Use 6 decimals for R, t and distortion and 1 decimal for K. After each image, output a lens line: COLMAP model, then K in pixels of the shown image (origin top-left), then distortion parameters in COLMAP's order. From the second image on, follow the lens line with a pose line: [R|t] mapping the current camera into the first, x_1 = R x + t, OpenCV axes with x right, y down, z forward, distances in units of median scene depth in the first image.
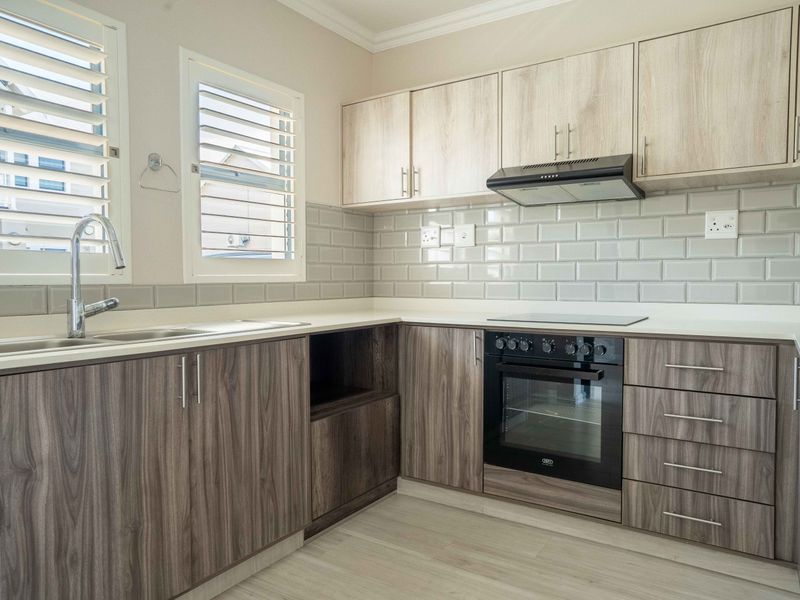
lens RADIAL K [[558.8, 0, 400.7], [0, 558.8, 300.4], [0, 0, 1]] dist [0.007515, 0.008199]
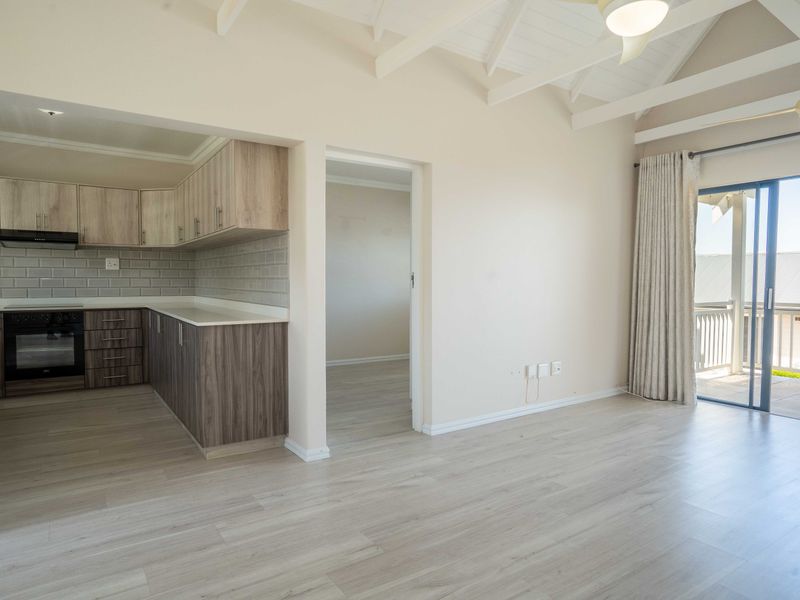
lens RADIAL K [[506.5, 0, 399.8], [0, 506.5, 301.3], [0, 0, 1]] dist [-0.000634, 0.004885]
pose [[0.405425, -0.032178, 0.913562, -1.075436], [0.034518, 0.999206, 0.019875, 0.028632], [-0.913476, 0.023476, 0.406214, -1.173433]]
